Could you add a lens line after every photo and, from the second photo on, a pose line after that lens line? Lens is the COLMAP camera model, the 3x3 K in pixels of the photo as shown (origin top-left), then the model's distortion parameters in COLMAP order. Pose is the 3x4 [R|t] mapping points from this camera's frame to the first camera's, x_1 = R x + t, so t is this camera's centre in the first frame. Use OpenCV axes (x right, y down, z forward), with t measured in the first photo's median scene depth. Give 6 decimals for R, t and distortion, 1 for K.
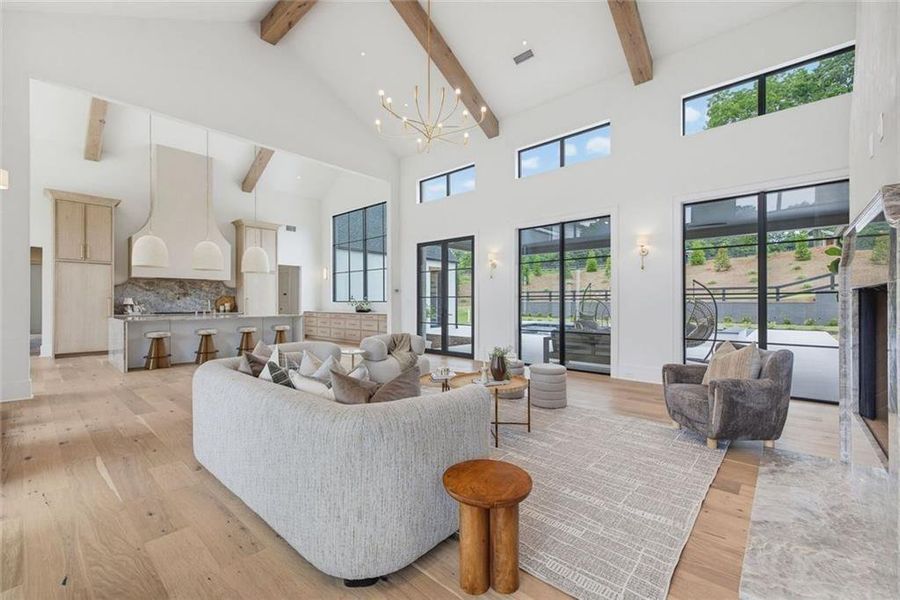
lens RADIAL K [[378.6, 0, 449.2], [0, 378.6, 300.0], [0, 0, 1]] dist [0.013158, -0.000251]
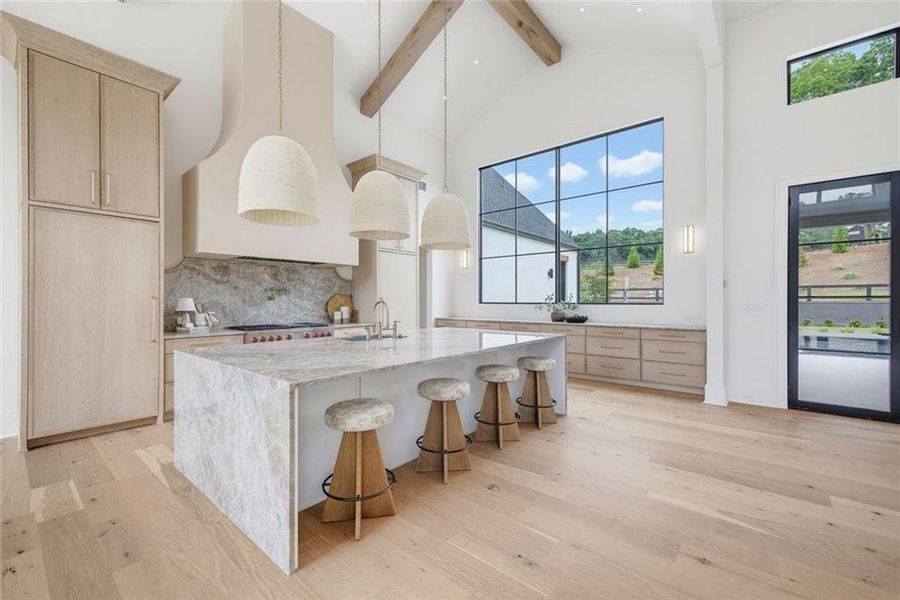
lens RADIAL K [[378.6, 0, 449.2], [0, 378.6, 300.0], [0, 0, 1]] dist [0.013158, -0.000251]
pose [[0.999380, -0.000387, 0.035195, -0.527529], [0.000300, 0.999997, 0.002489, -0.003583], [-0.035196, -0.002477, 0.999377, 0.512885]]
